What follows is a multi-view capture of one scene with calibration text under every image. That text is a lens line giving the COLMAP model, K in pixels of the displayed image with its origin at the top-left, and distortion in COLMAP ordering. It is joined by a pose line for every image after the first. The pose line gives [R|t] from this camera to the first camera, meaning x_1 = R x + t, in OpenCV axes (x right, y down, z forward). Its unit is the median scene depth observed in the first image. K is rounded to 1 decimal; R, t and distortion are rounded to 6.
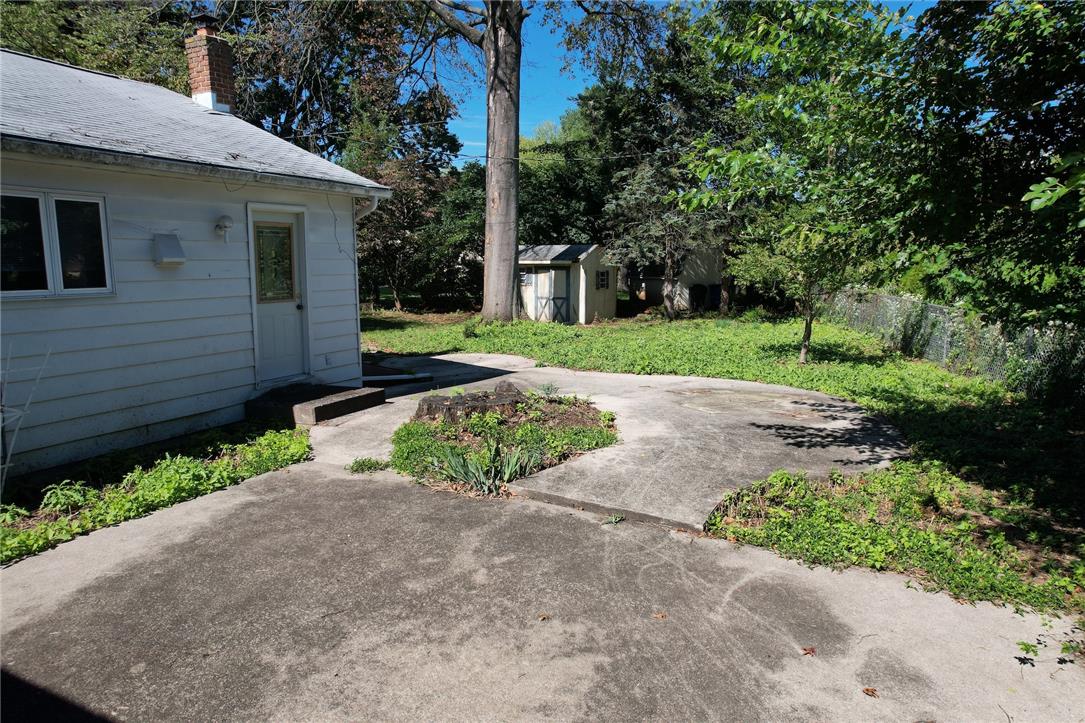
lens RADIAL K [[692.9, 0, 548.0], [0, 692.9, 366.7], [0, 0, 1]] dist [-0.079498, 0.069516]
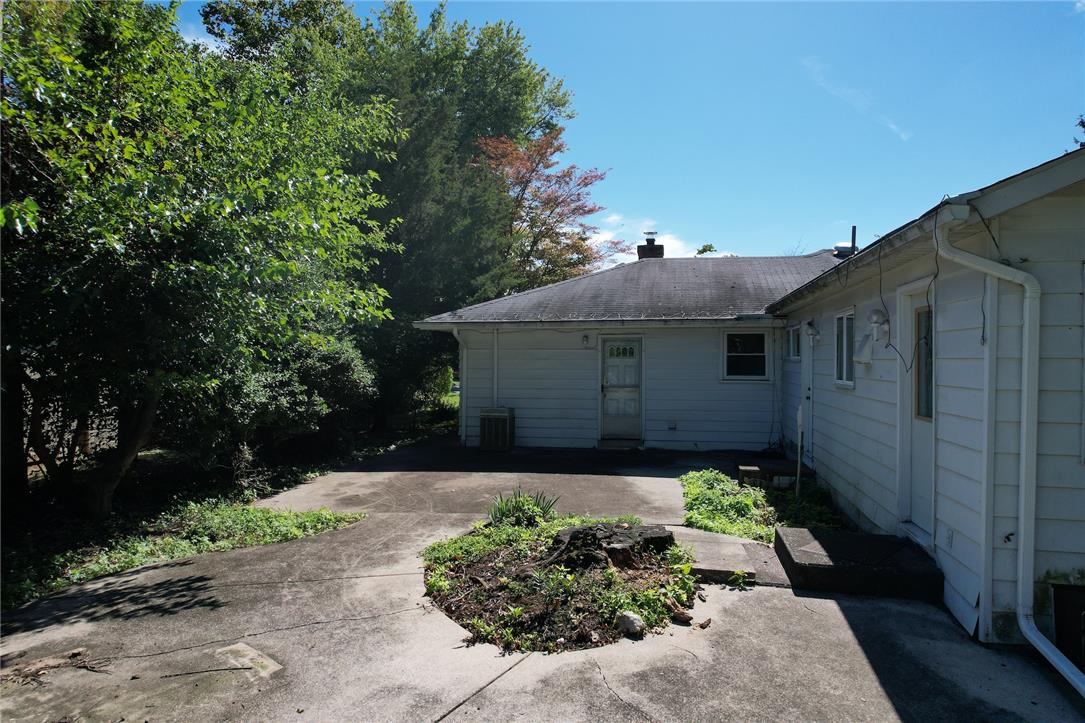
lens RADIAL K [[692.9, 0, 540.2], [0, 692.9, 359.8], [0, 0, 1]] dist [-0.079498, 0.069516]
pose [[-0.966758, -0.004619, -0.255652, 0.060345], [-0.044695, 0.987496, 0.151172, -0.093721], [0.251757, 0.157573, -0.954877, 0.605894]]
